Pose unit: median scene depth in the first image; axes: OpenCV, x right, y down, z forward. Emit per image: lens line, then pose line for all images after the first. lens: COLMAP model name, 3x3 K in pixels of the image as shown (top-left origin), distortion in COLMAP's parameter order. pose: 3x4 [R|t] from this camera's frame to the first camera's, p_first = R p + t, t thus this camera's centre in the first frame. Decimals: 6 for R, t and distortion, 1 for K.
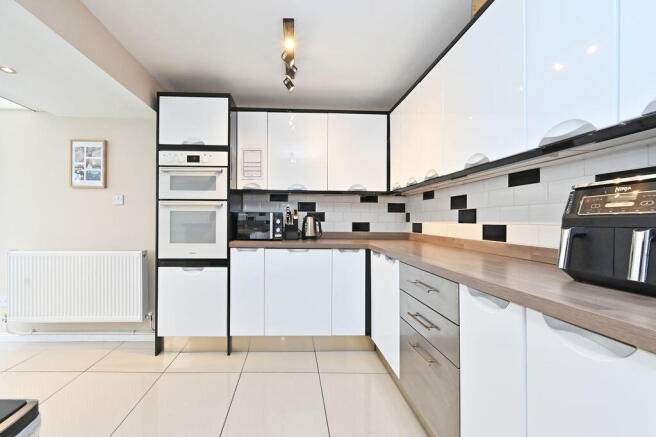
lens RADIAL K [[296.0, 0, 308.7], [0, 296.0, 215.3], [0, 0, 1]] dist [-0.008976, -0.000719]
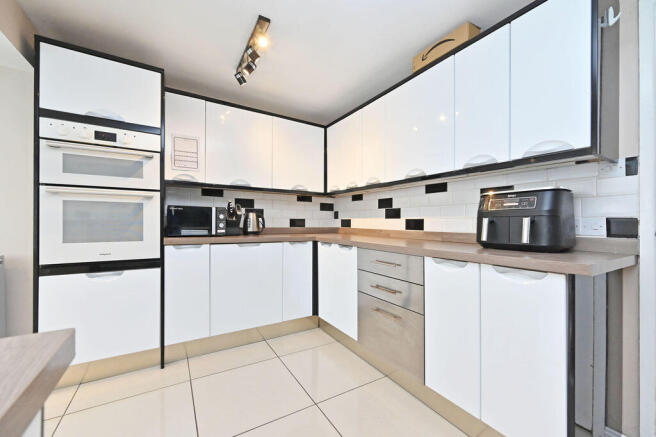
lens RADIAL K [[272.5, 0, 328.4], [0, 272.5, 219.4], [0, 0, 1]] dist [-0.003422, 0.000425]
pose [[0.842881, 0.013308, 0.537935, -0.303462], [-0.014368, 0.999894, -0.002223, 0.028428], [-0.537908, -0.005855, 0.842983, 0.061237]]
